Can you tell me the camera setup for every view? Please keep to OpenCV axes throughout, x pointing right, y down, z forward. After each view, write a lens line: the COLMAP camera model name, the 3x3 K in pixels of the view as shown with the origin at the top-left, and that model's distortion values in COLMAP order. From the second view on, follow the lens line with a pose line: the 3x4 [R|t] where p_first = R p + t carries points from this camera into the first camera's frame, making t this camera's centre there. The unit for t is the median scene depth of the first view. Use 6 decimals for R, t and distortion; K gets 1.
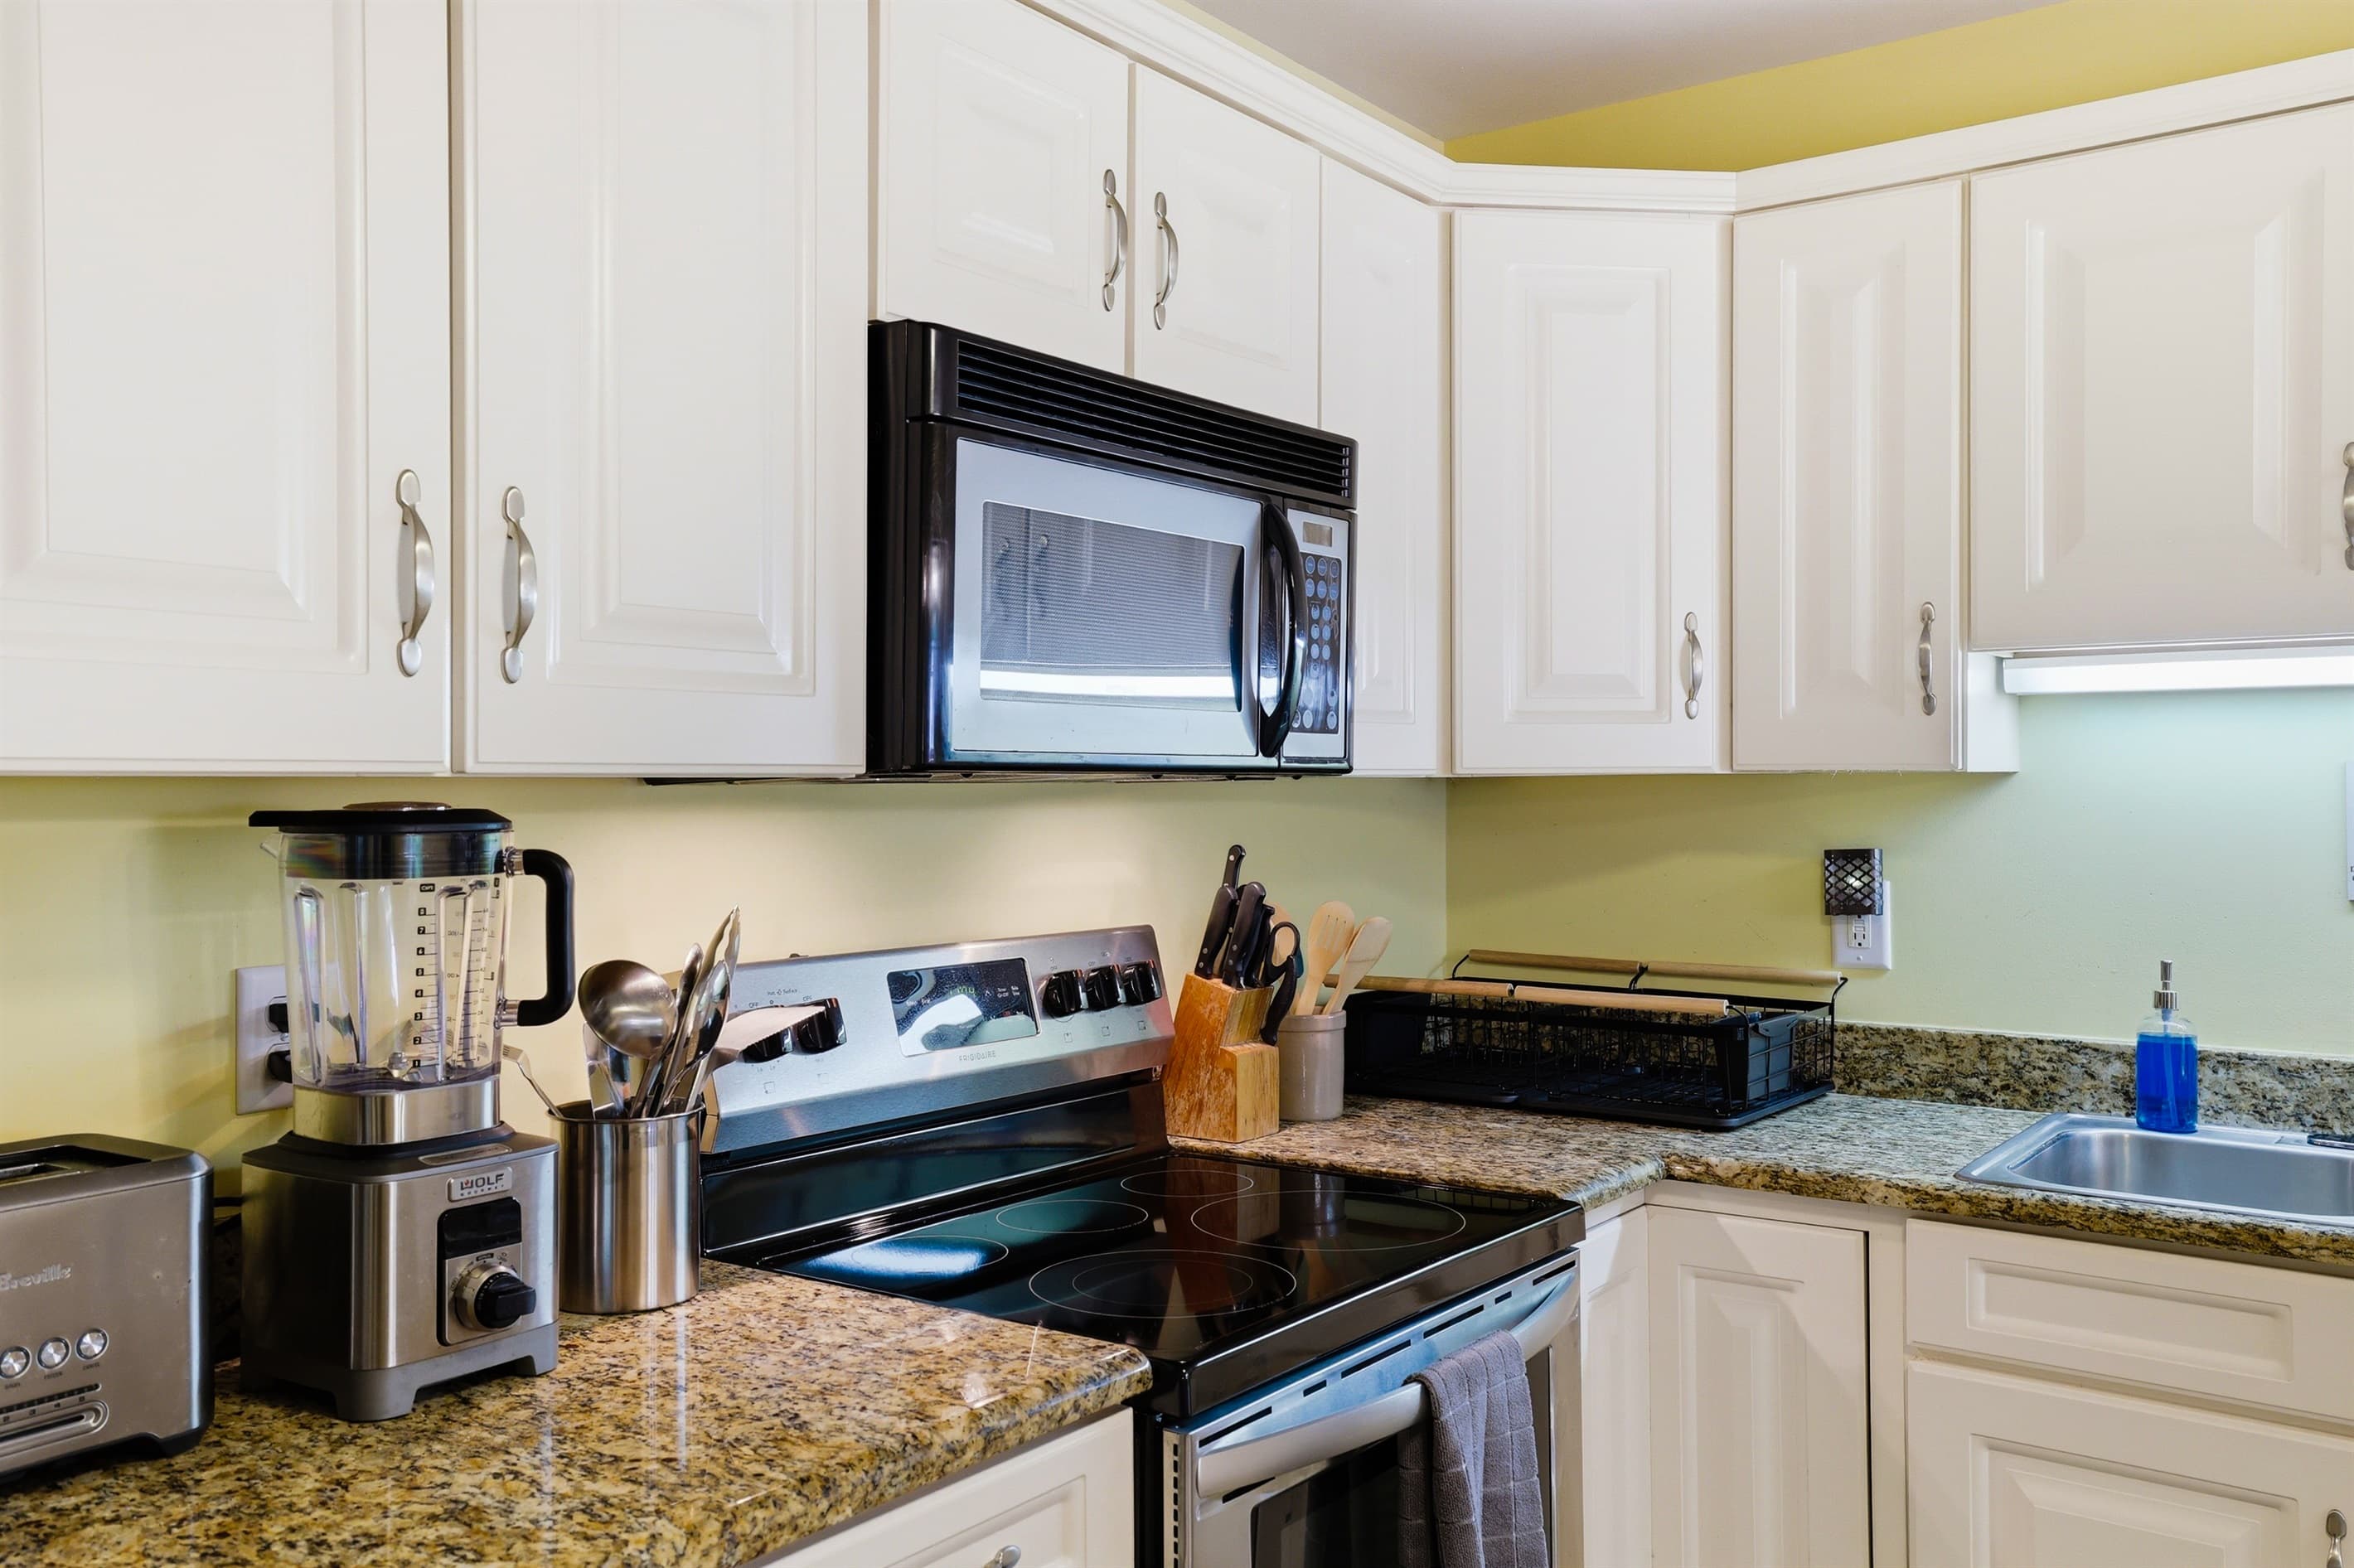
lens RADIAL K [[1990.1, 0, 1181.6], [0, 1990.1, 768.2], [0, 0, 1]] dist [0.033815, 0.019940]
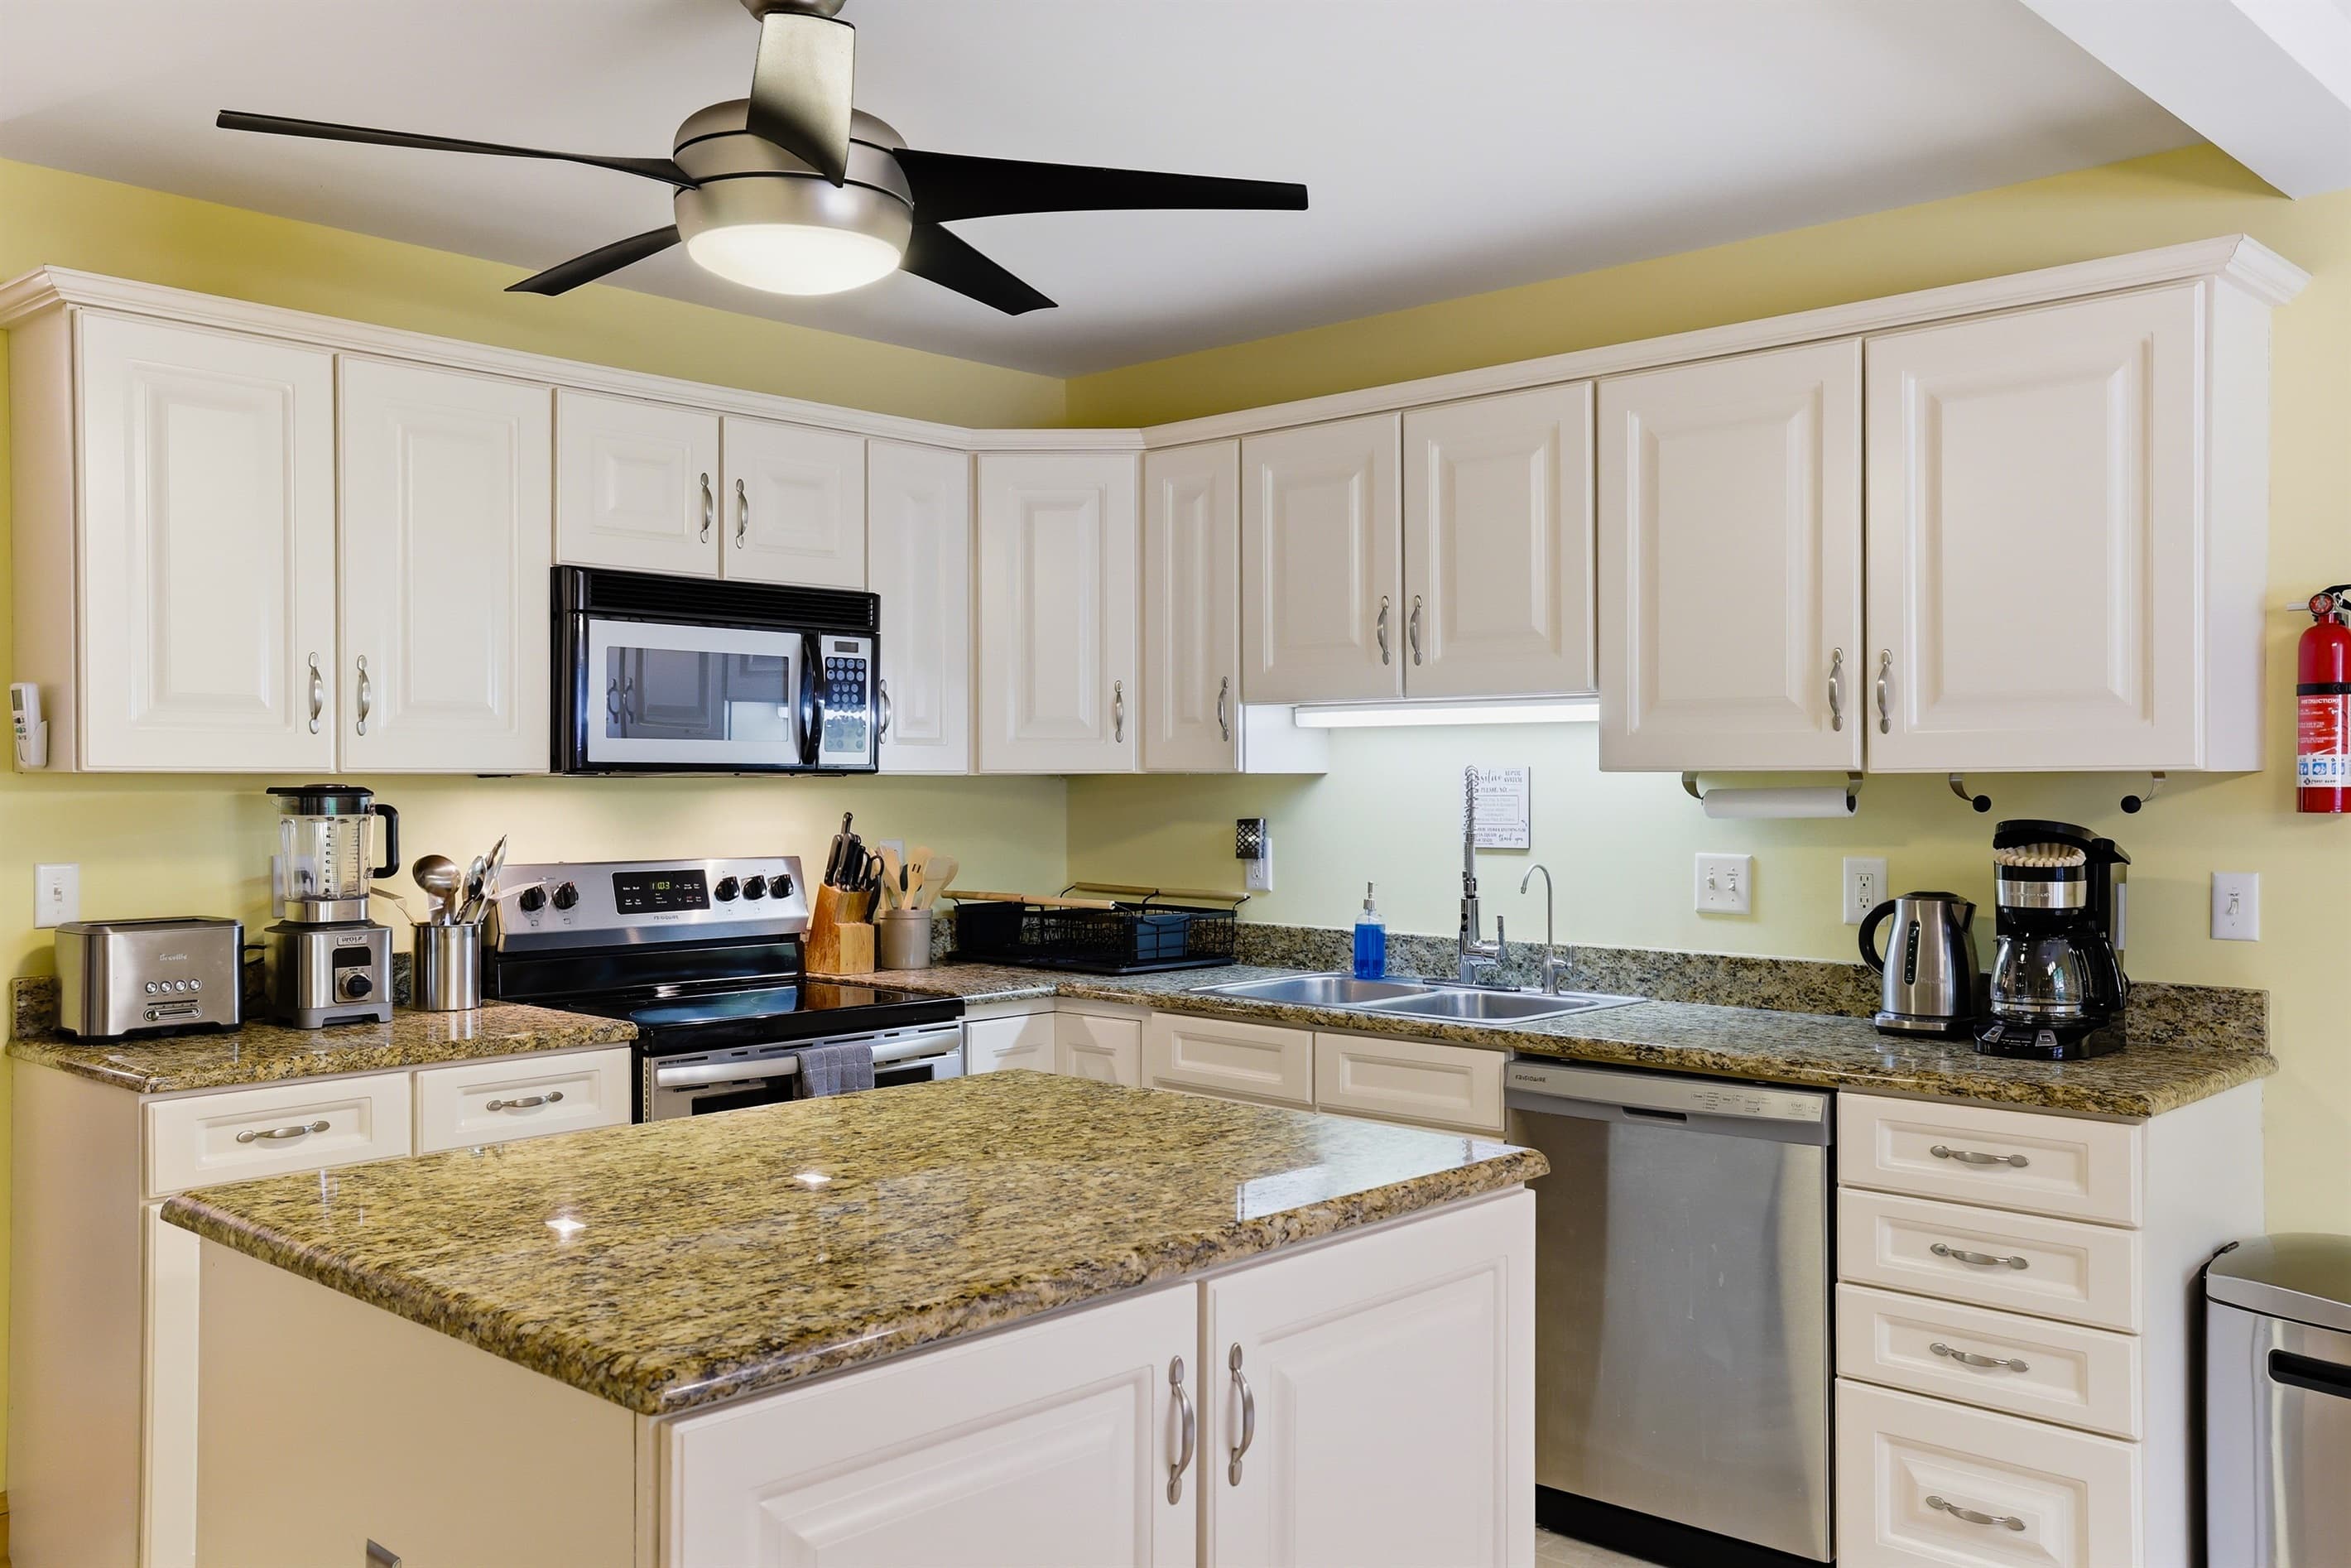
lens RADIAL K [[1987.7, 0, 1175.4], [0, 1987.7, 790.3], [0, 0, 1]] dist [0.033815, 0.019940]
pose [[0.990135, 0.004356, -0.140050, 0.820857], [-0.002589, 0.999915, 0.012793, -0.007561], [0.140094, -0.012304, 0.990062, -1.062869]]
